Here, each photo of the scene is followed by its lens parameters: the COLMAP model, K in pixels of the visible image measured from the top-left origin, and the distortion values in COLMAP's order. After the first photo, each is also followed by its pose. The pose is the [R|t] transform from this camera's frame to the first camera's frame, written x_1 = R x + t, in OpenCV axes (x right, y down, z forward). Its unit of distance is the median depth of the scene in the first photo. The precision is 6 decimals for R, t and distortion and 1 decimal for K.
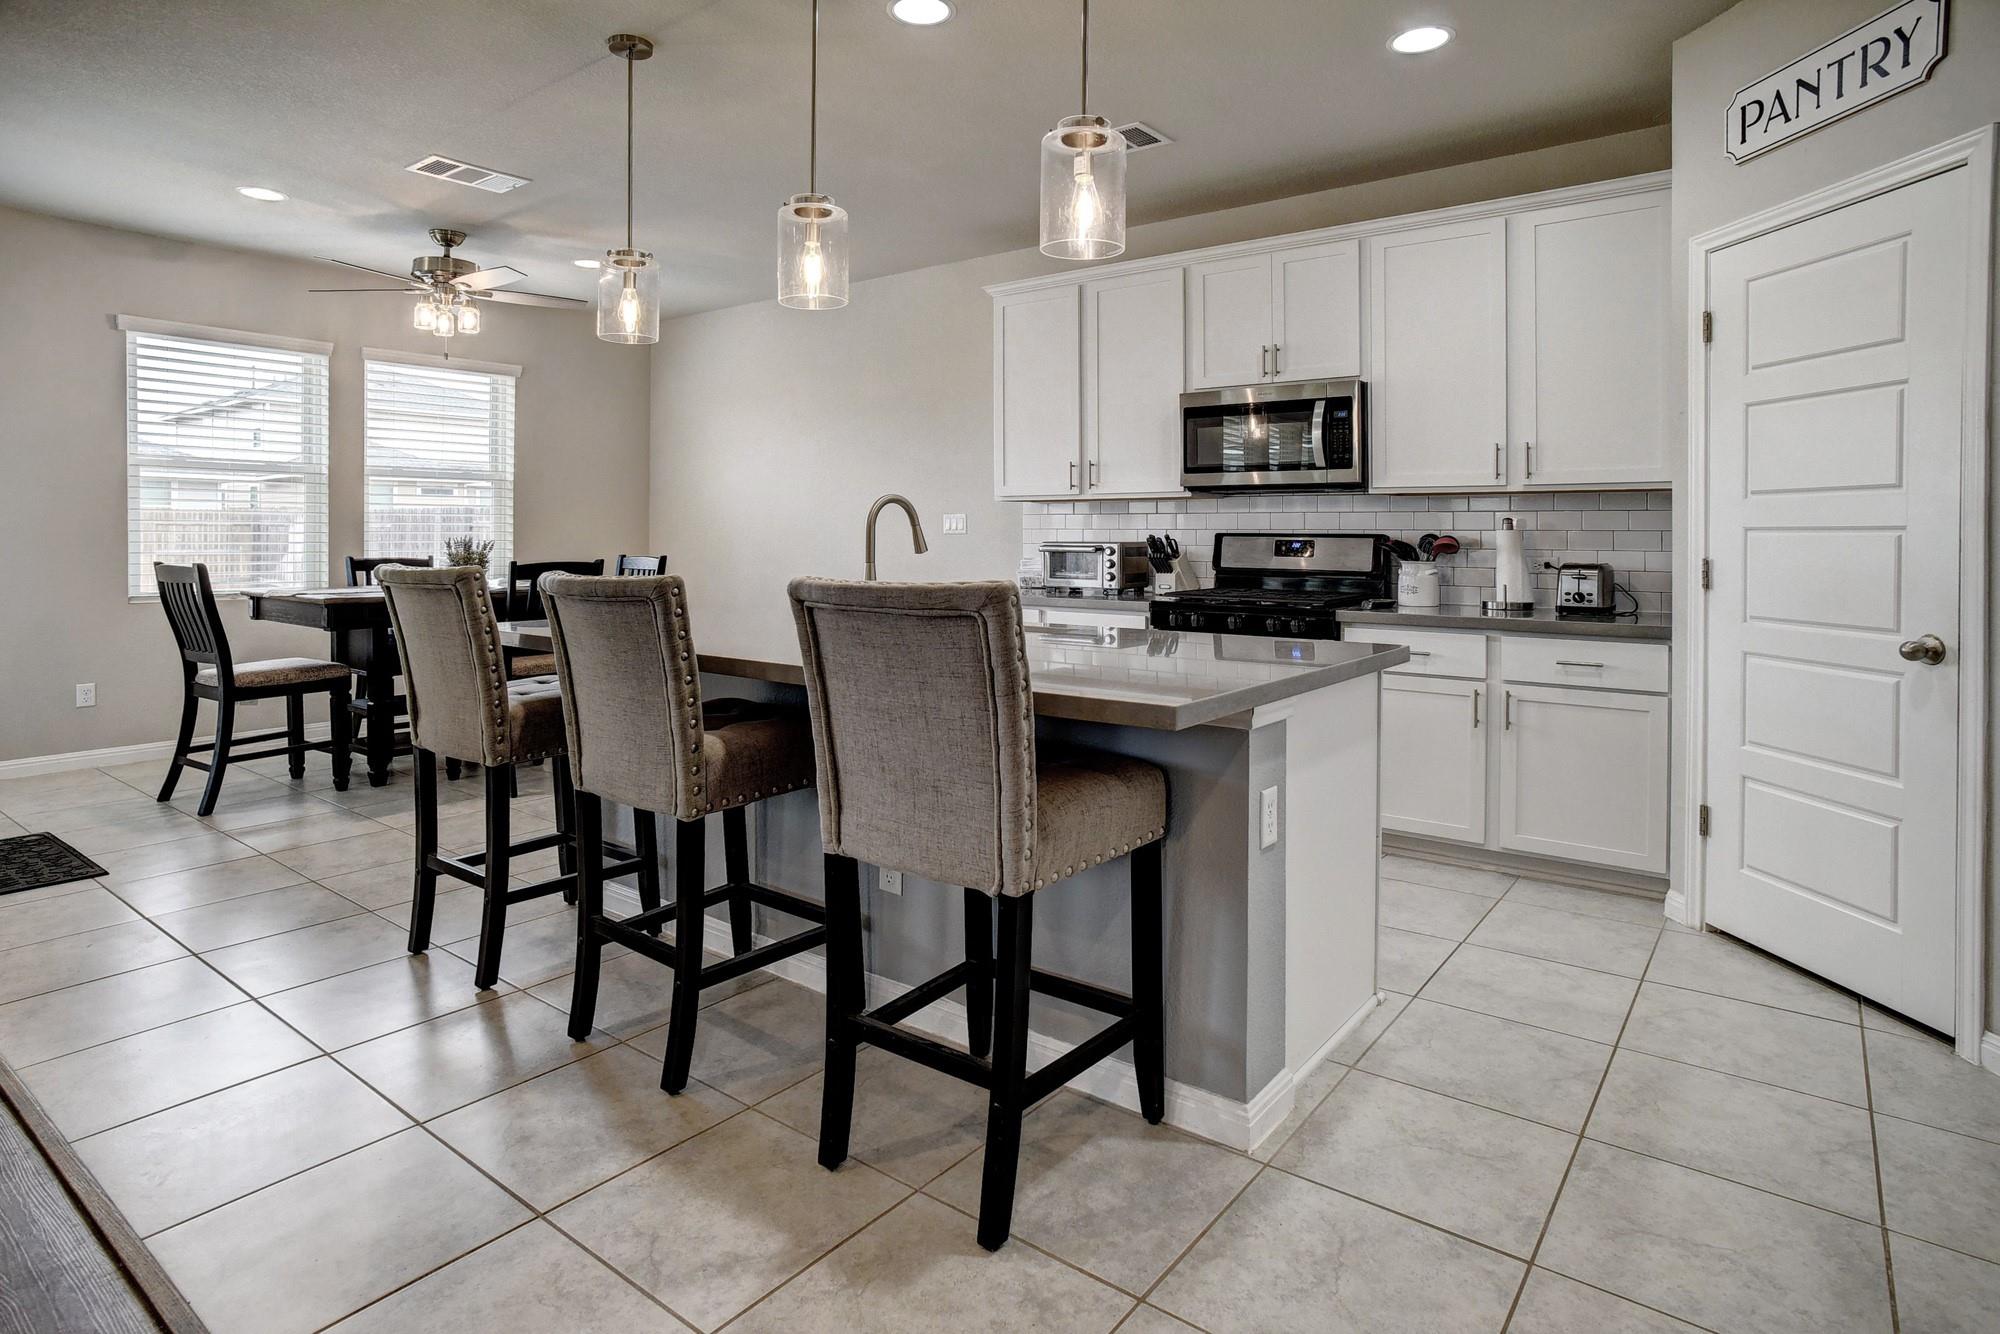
lens RADIAL K [[1073.7, 0, 995.7], [0, 1073.7, 553.9], [0, 0, 1]] dist [-0.071006, 0.061311]
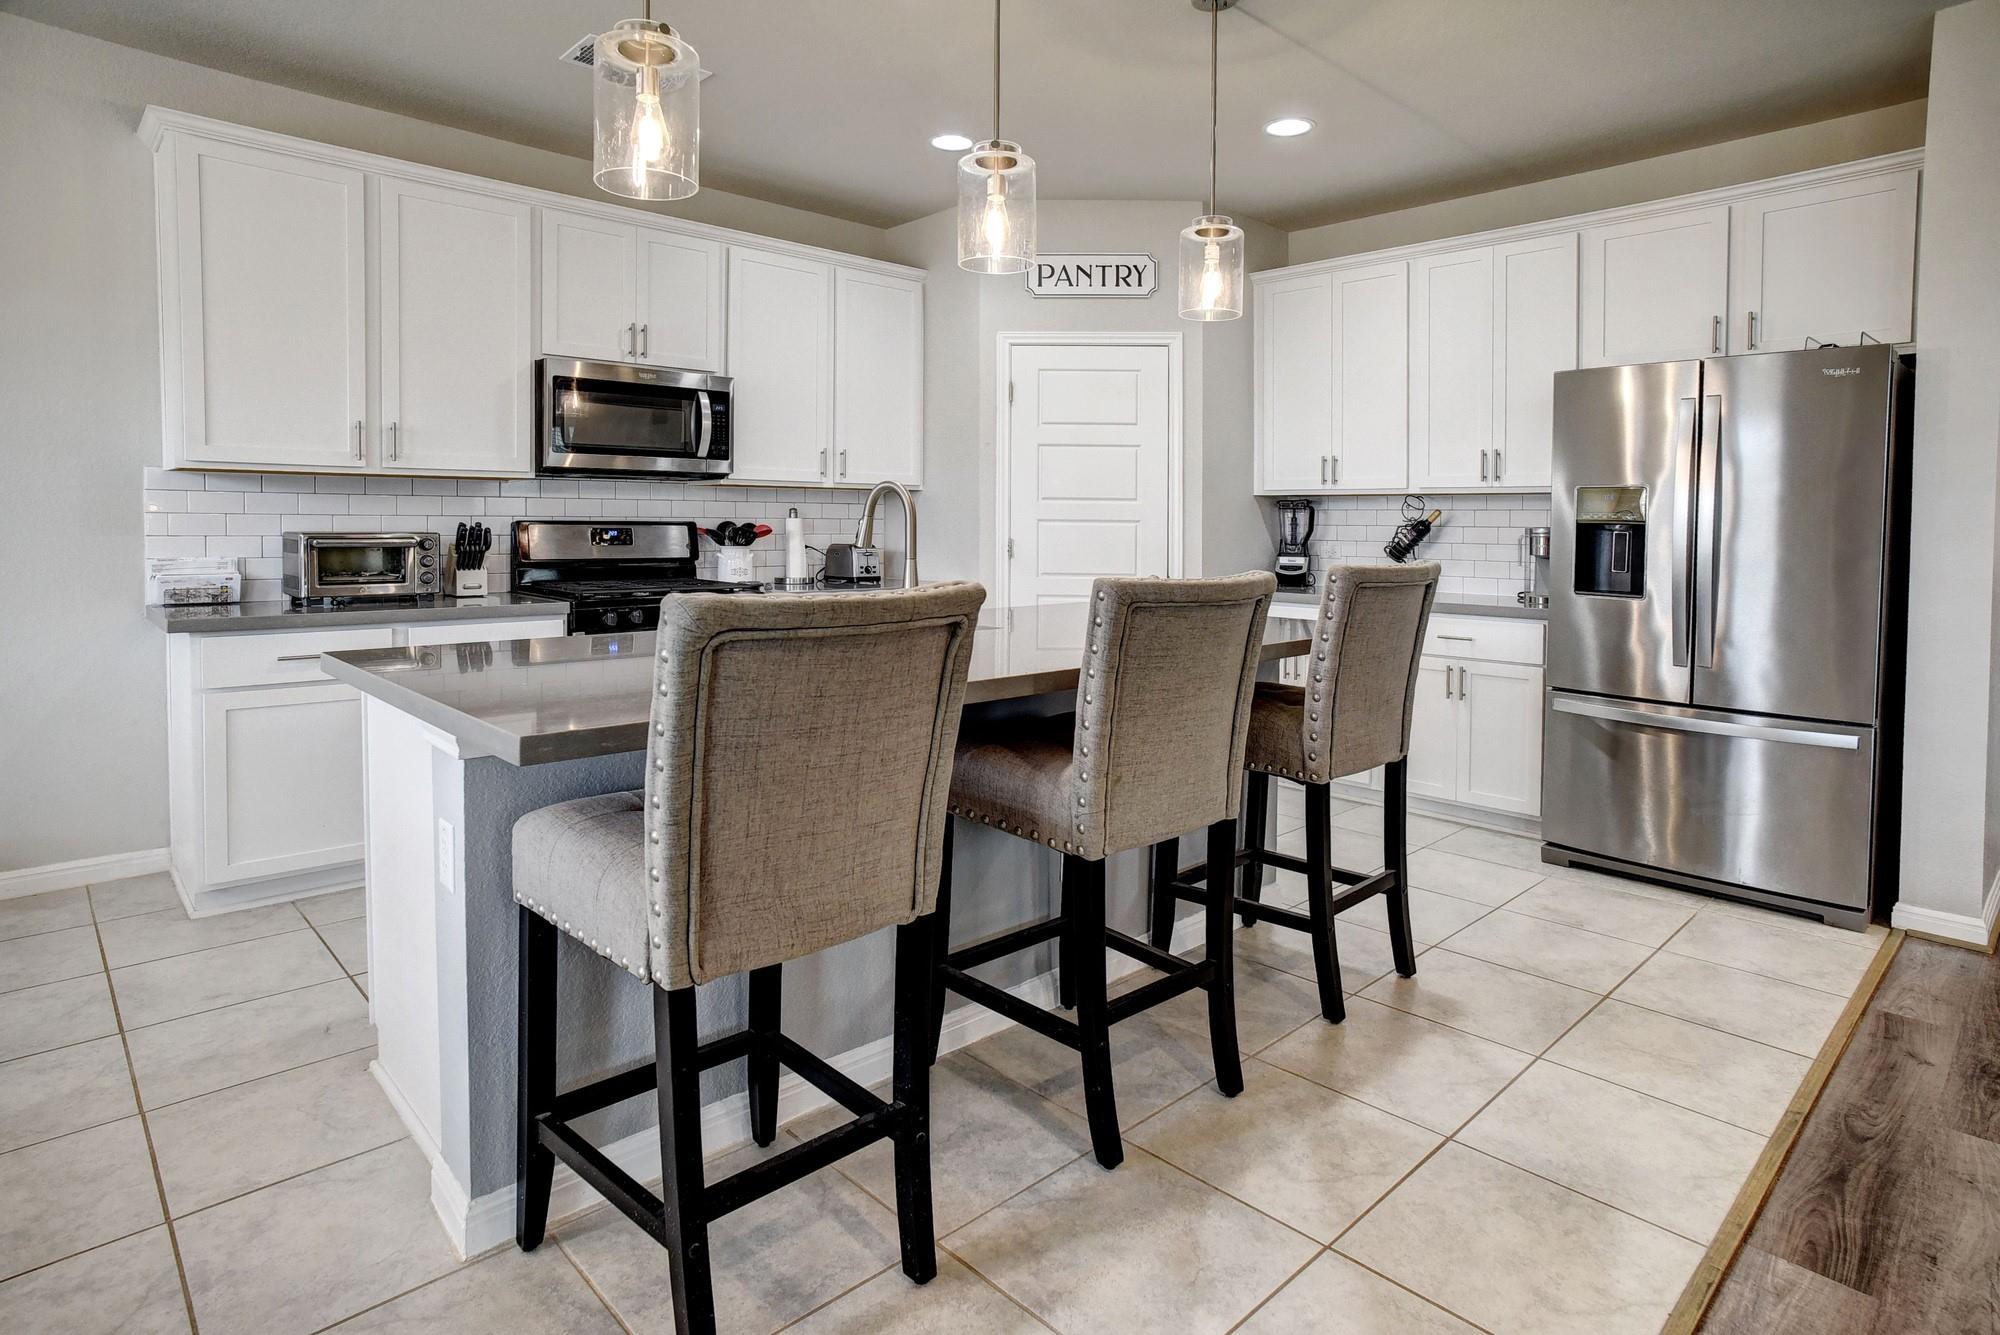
lens RADIAL K [[1008.1, 0, 1119.3], [0, 1008.1, 532.9], [0, 0, 1]] dist [-0.053764, 0.000581]
pose [[0.112750, -0.018273, 0.993455, -0.679633], [0.008482, 0.999812, 0.017427, -0.024821], [-0.993587, 0.006461, 0.112884, 0.563724]]
